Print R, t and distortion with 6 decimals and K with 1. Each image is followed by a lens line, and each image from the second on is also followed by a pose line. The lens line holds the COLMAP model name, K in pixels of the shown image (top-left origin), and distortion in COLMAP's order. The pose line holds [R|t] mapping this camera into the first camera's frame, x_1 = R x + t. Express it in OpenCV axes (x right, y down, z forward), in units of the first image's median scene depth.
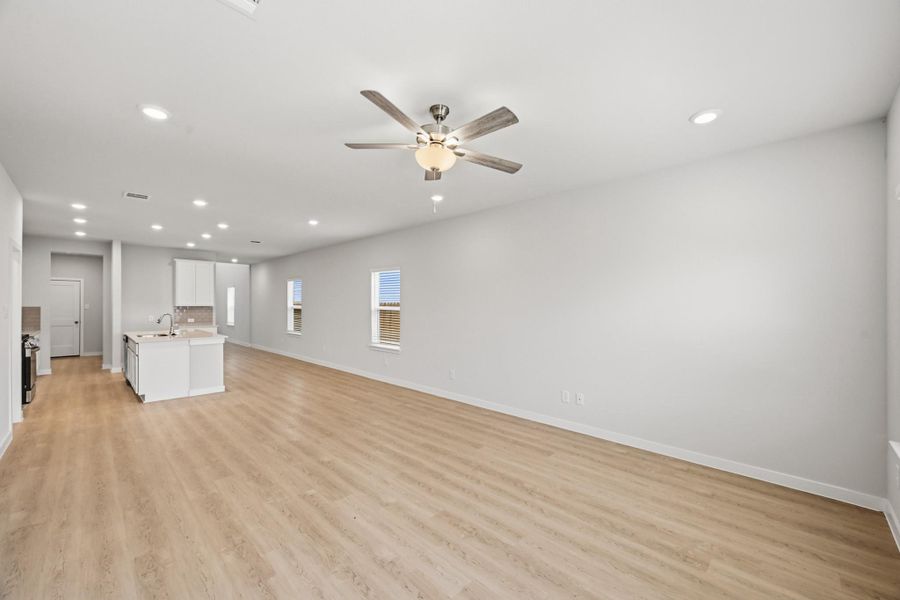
lens RADIAL K [[355.7, 0, 443.9], [0, 355.7, 303.0], [0, 0, 1]] dist [0.001597, 0.001569]
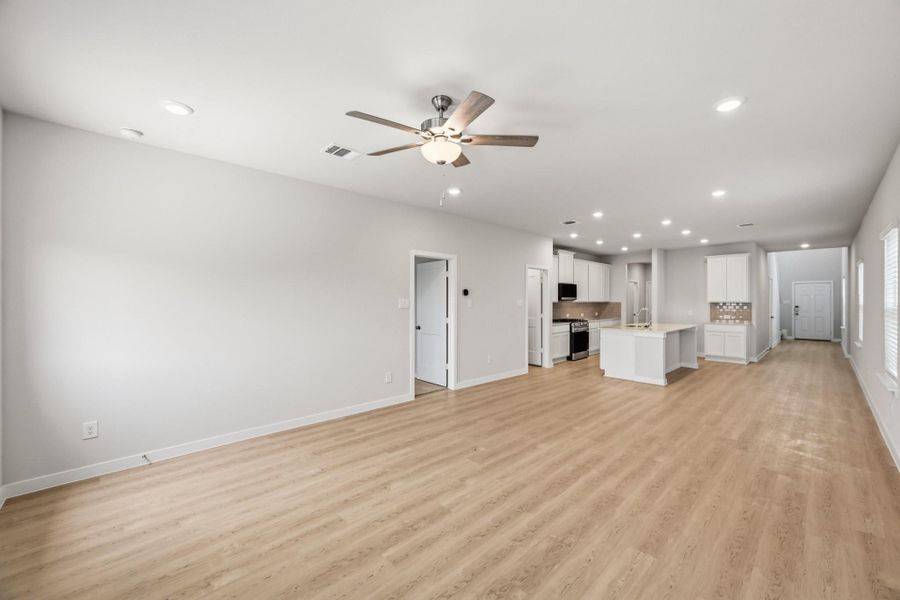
lens RADIAL K [[351.2, 0, 458.2], [0, 351.2, 303.9], [0, 0, 1]] dist [0.007115, 0.000401]
pose [[-0.008720, 0.004517, -0.999952, 0.643380], [0.005379, 0.999976, 0.004470, 0.012946], [0.999948, -0.005340, -0.008744, 0.700543]]
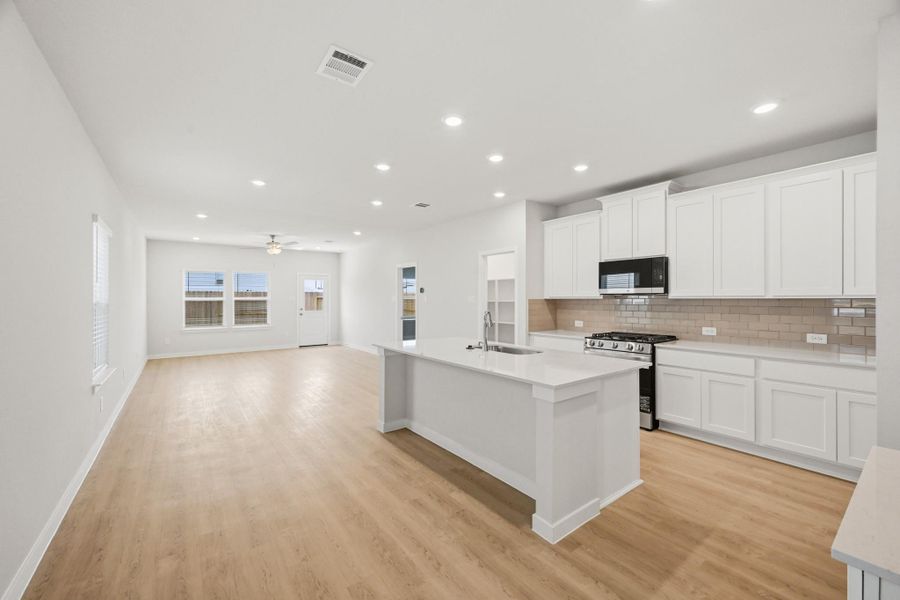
lens RADIAL K [[355.7, 0, 445.8], [0, 355.7, 295.0], [0, 0, 1]] dist [0.001597, 0.001569]
pose [[-0.989916, 0.002626, 0.141629, -1.355577], [0.000519, 0.999889, -0.014916, 0.023059], [-0.141652, -0.014692, -0.989807, 2.661333]]
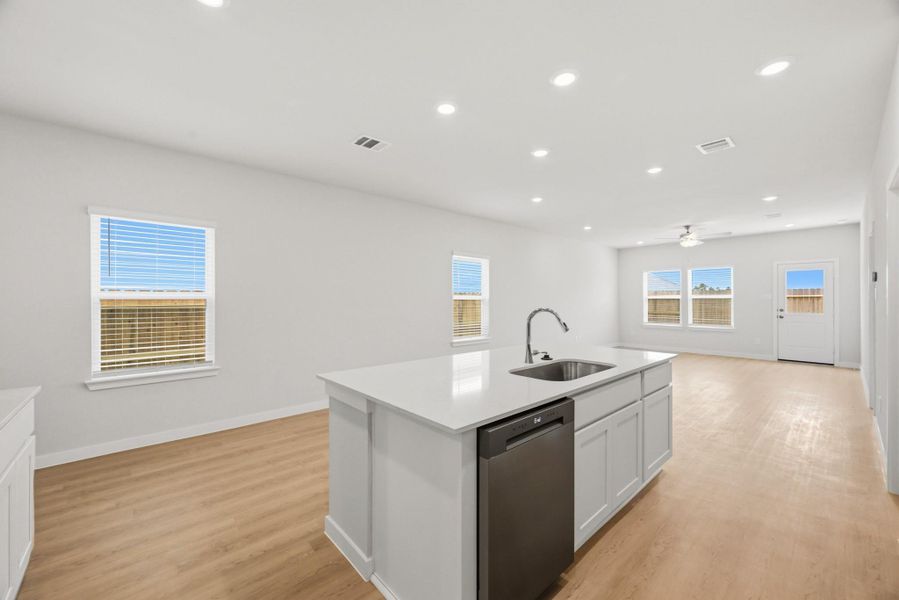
lens RADIAL K [[350.8, 0, 456.3], [0, 350.8, 297.1], [0, 0, 1]] dist [0.007115, 0.000401]
pose [[0.024294, 0.002874, 0.999701, -1.978703], [-0.005216, 0.999983, -0.002748, 0.030008], [-0.999691, -0.005147, 0.024309, 1.884542]]
